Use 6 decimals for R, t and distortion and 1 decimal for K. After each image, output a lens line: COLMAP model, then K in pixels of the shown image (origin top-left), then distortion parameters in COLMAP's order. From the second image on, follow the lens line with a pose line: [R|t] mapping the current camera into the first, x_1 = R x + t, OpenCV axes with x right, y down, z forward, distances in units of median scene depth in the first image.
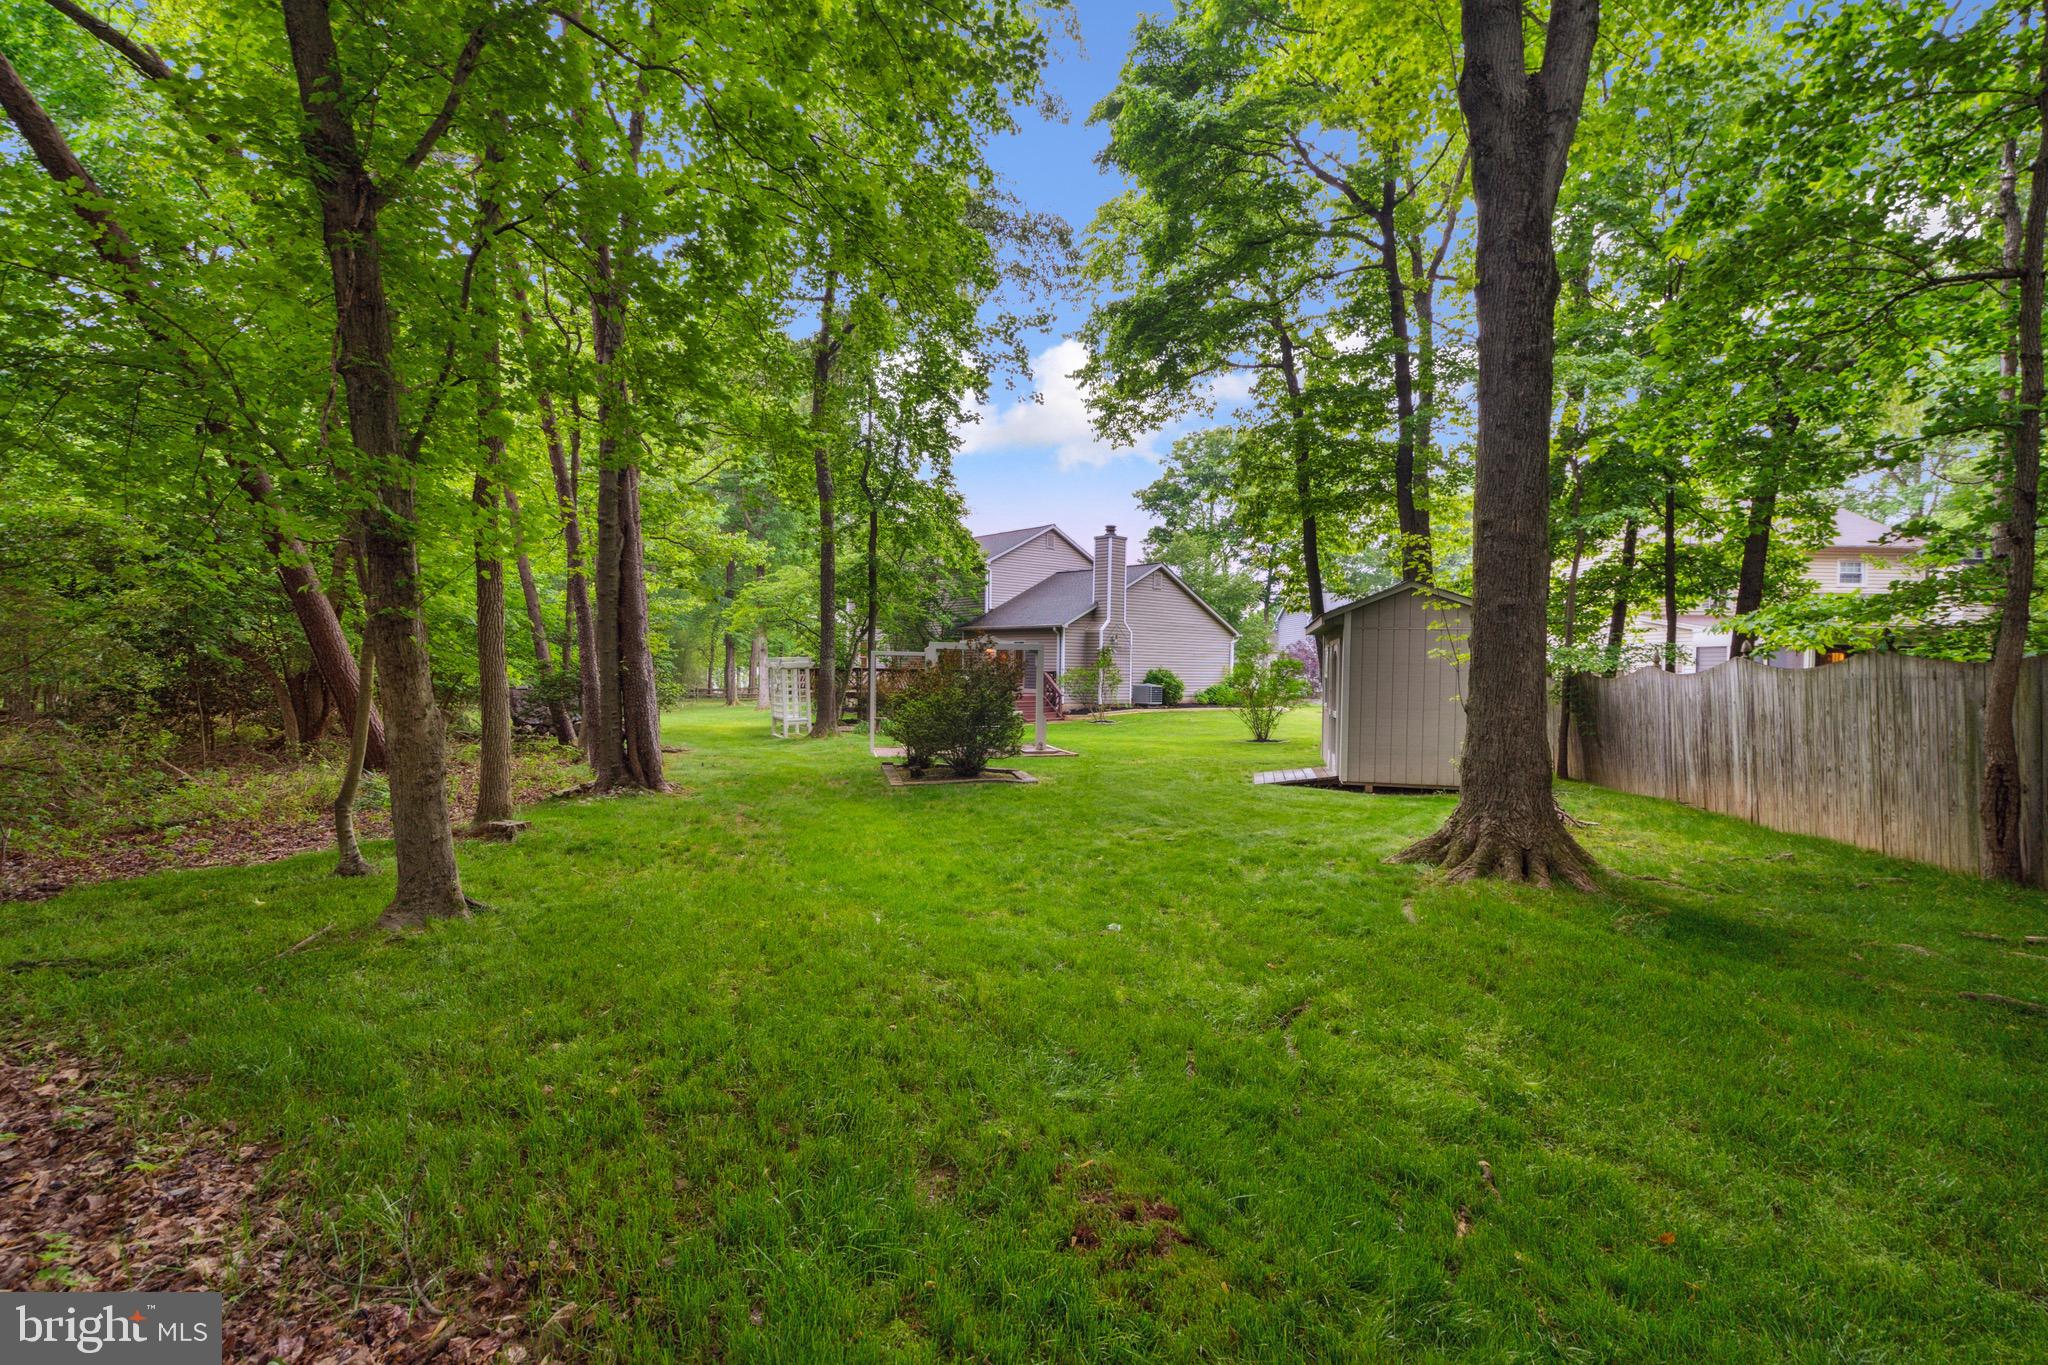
lens RADIAL K [[956.2, 0, 1024.4], [0, 956.2, 678.6], [0, 0, 1]] dist [-0.038415, 0.006488]
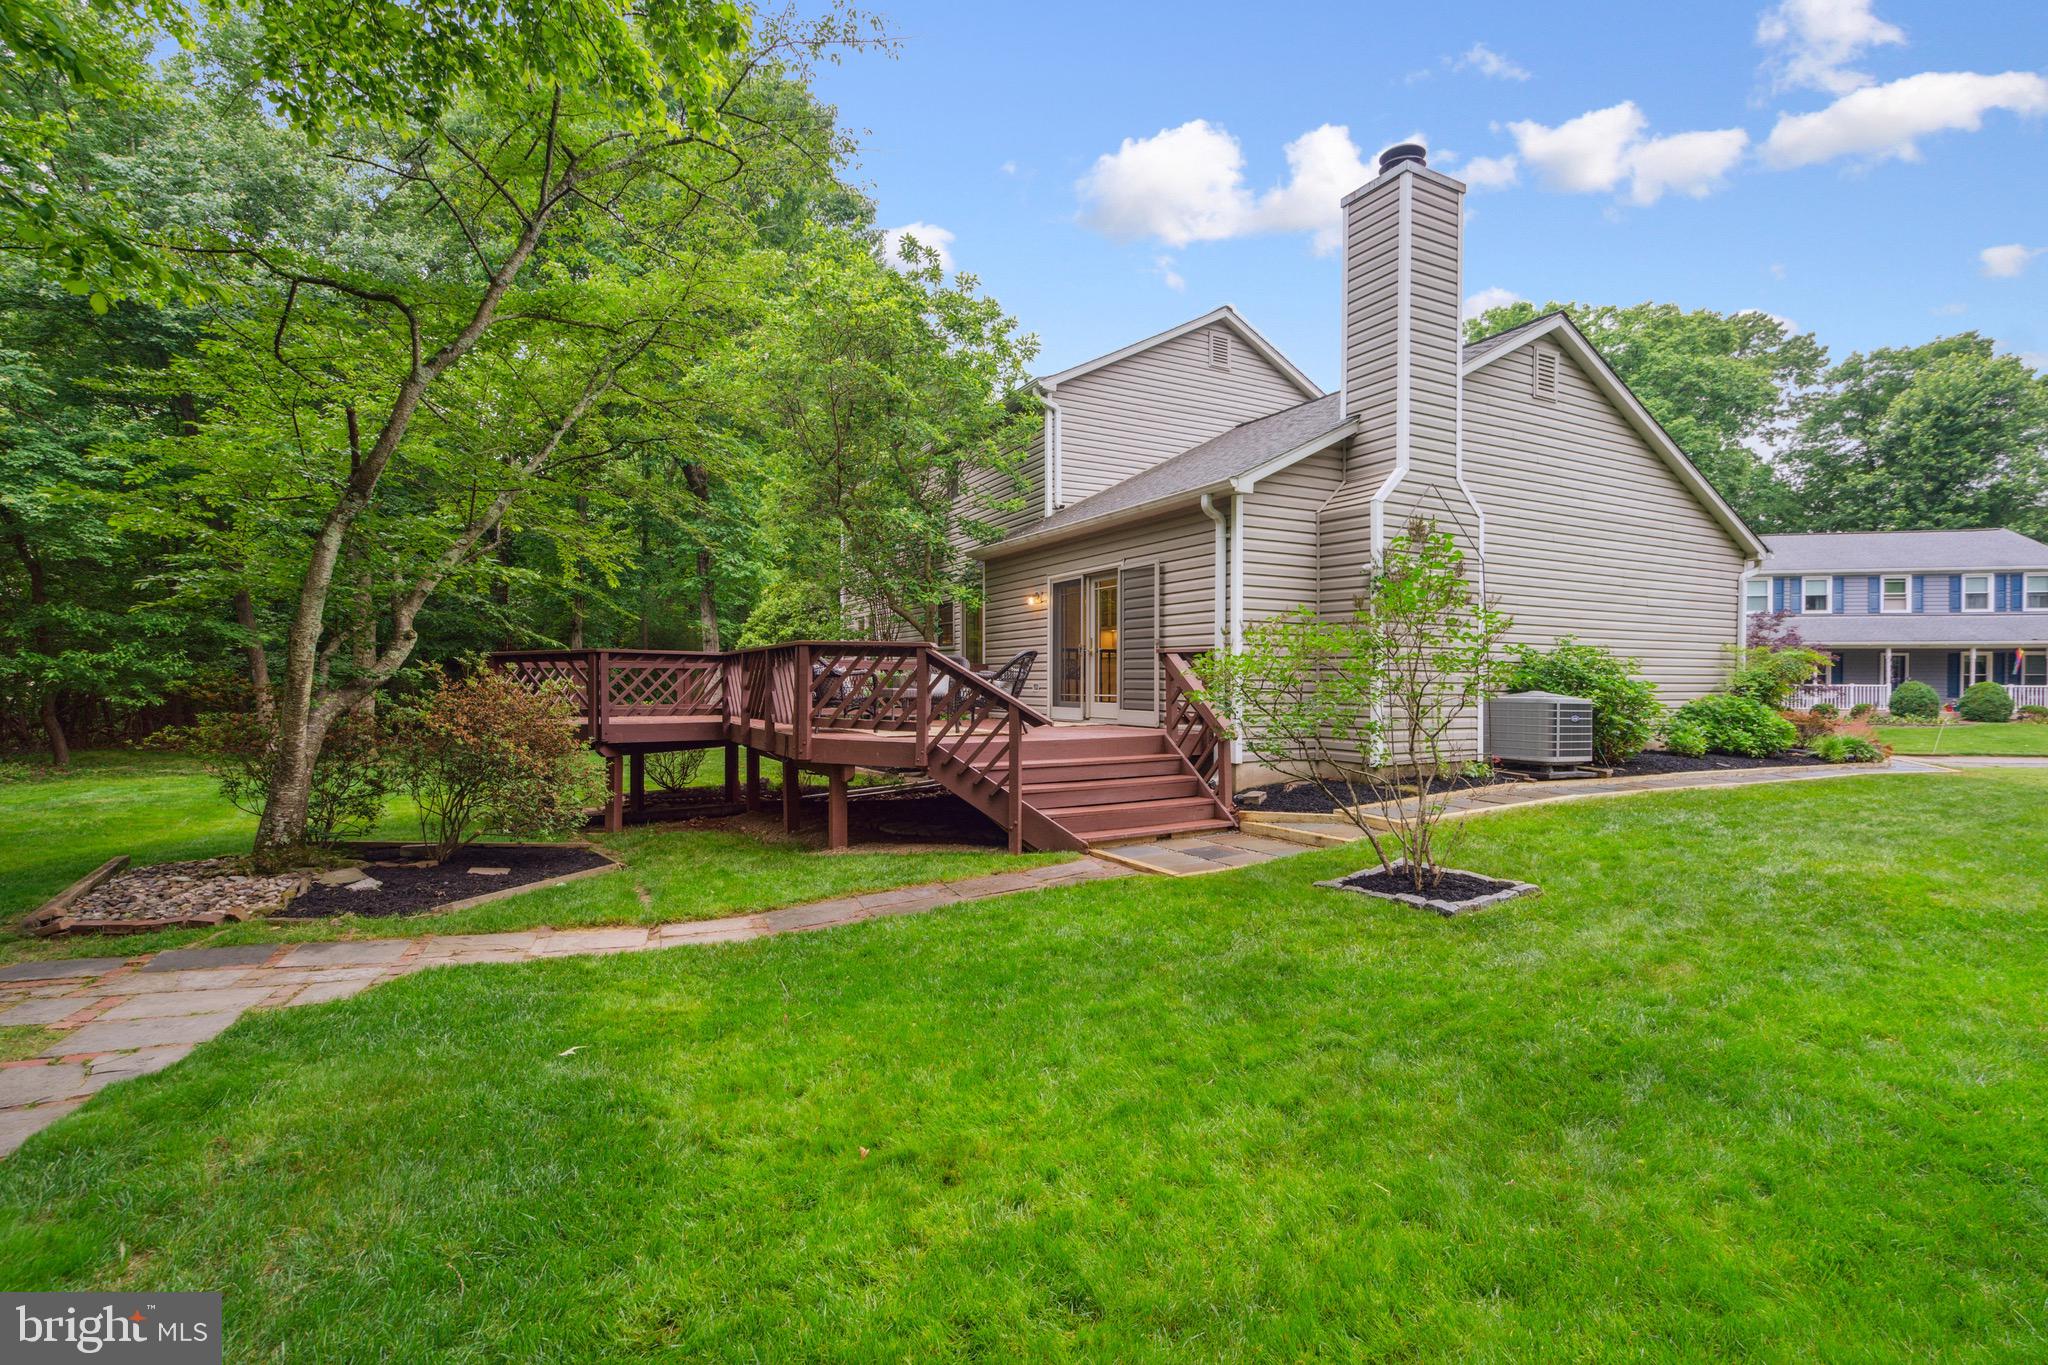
lens RADIAL K [[956.2, 0, 1021.4], [0, 956.2, 681.3], [0, 0, 1]] dist [-0.038415, 0.006488]
pose [[0.975193, -0.008710, -0.221184, 0.039895], [0.005092, 0.999844, -0.016922, 0.006357], [0.221297, 0.015375, 0.975085, 0.706784]]
